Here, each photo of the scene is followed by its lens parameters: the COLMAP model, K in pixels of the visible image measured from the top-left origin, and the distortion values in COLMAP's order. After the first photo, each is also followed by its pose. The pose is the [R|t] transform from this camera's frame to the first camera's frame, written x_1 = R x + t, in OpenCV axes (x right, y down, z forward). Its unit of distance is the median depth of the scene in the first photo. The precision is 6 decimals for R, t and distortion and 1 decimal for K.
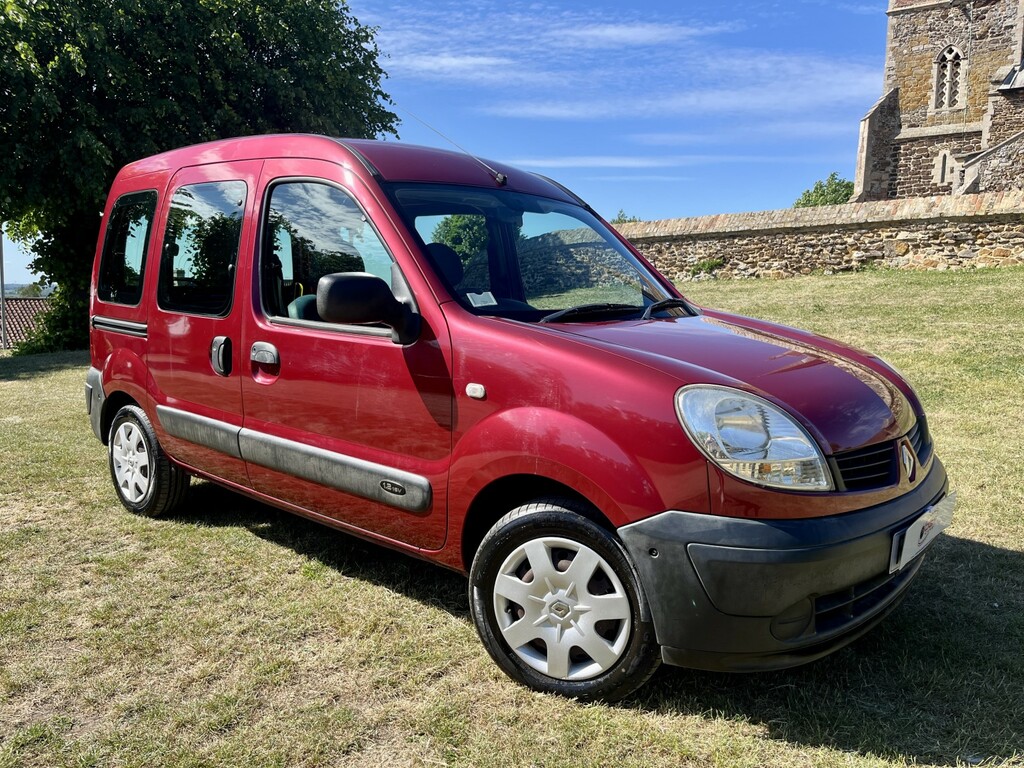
lens RADIAL K [[773.6, 0, 517.0], [0, 773.6, 387.0], [0, 0, 1]] dist [0.063598, -0.095279]
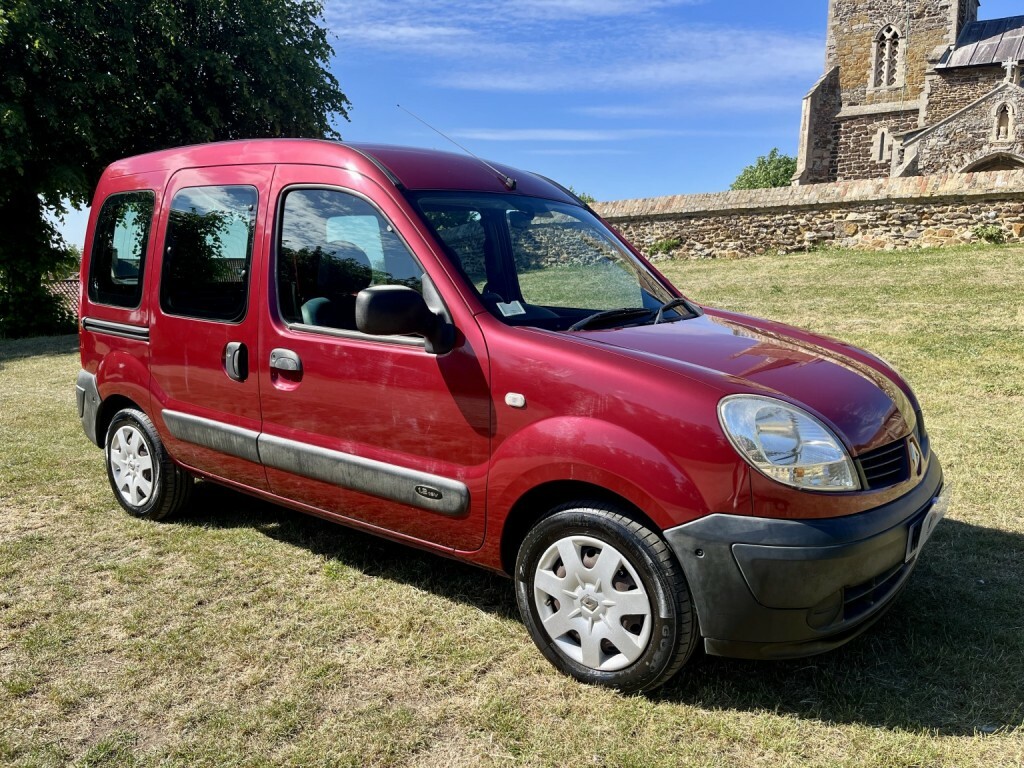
lens RADIAL K [[773.6, 0, 519.8], [0, 773.6, 386.4], [0, 0, 1]] dist [0.063598, -0.095279]
pose [[0.997324, -0.020046, 0.070306, -0.082144], [0.017907, 0.999362, 0.030915, -0.031071], [-0.070881, -0.029573, 0.997046, -0.025655]]
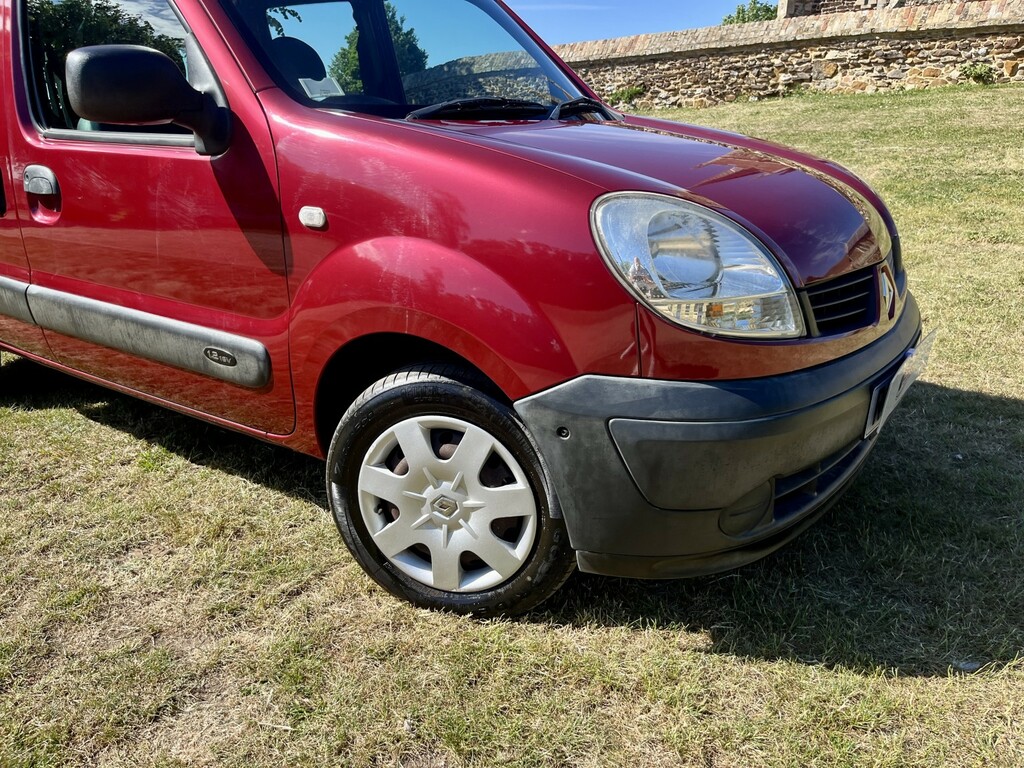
lens RADIAL K [[773.6, 0, 511.7], [0, 773.6, 389.3], [0, 0, 1]] dist [0.063598, -0.095279]
pose [[0.994764, -0.049841, 0.089220, 0.037890], [0.031842, 0.980714, 0.192838, 0.018894], [-0.097110, -0.188988, 0.977166, 0.178046]]
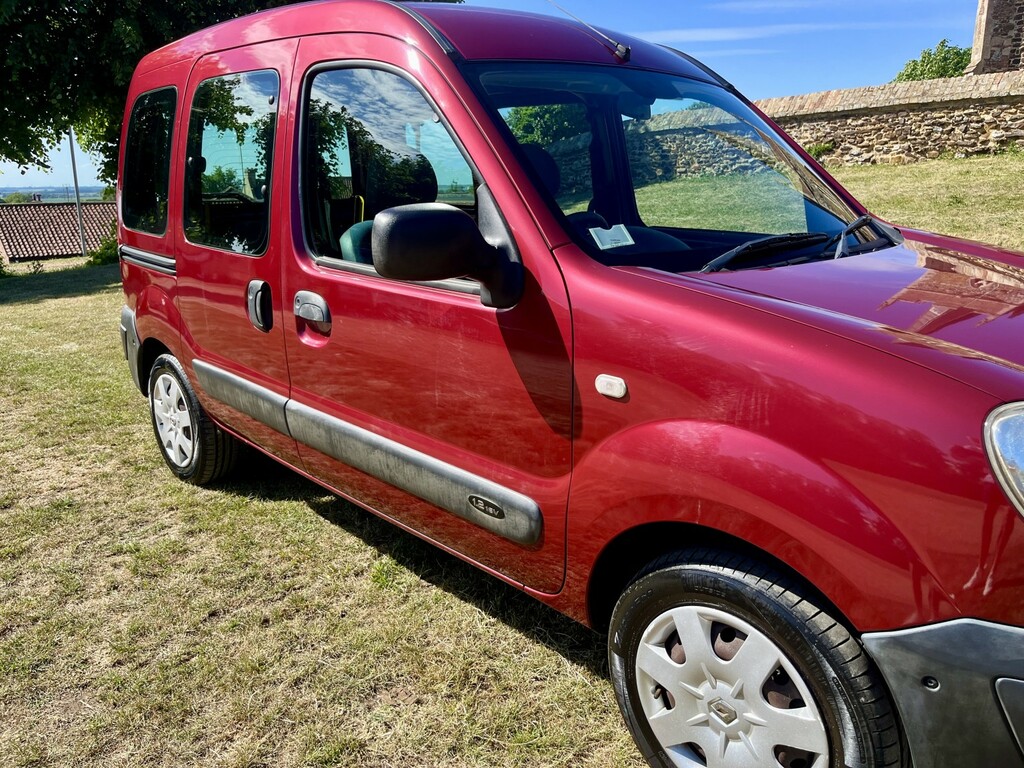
lens RADIAL K [[773.6, 0, 514.9], [0, 773.6, 382.7], [0, 0, 1]] dist [0.063598, -0.095279]
pose [[0.995599, -0.002196, -0.093691, -0.050171], [0.014287, 0.991596, 0.128578, -0.057228], [0.092621, -0.129351, 0.987264, 0.233680]]
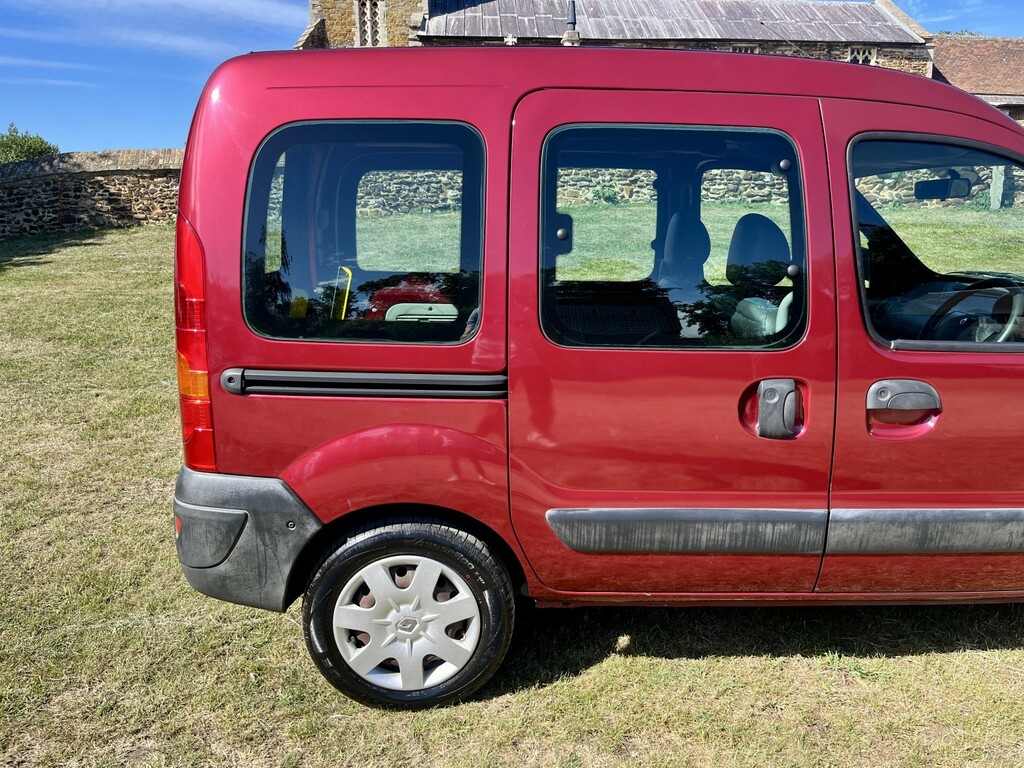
lens RADIAL K [[773.6, 0, 509.7], [0, 773.6, 387.9], [0, 0, 1]] dist [0.063598, -0.095279]
pose [[0.726002, -0.160441, 0.668715, -0.912221], [0.097367, 0.986590, 0.130999, -0.152383], [-0.680765, -0.029995, 0.731887, 0.652257]]
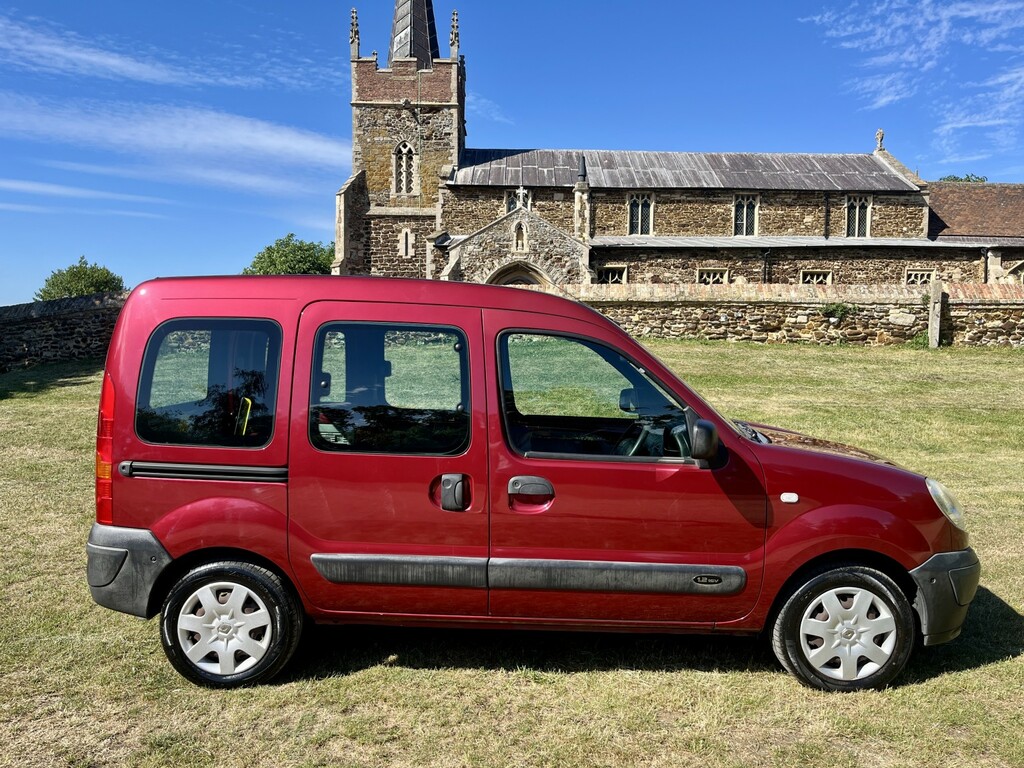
lens RADIAL K [[774.1, 0, 513.4], [0, 774.1, 387.1], [0, 0, 1]] dist [0.037287, -0.063365]
pose [[0.759505, -0.042293, 0.649125, -0.929421], [0.080697, 0.996302, -0.029506, -0.134131], [-0.645476, 0.074793, 0.760110, 0.153674]]
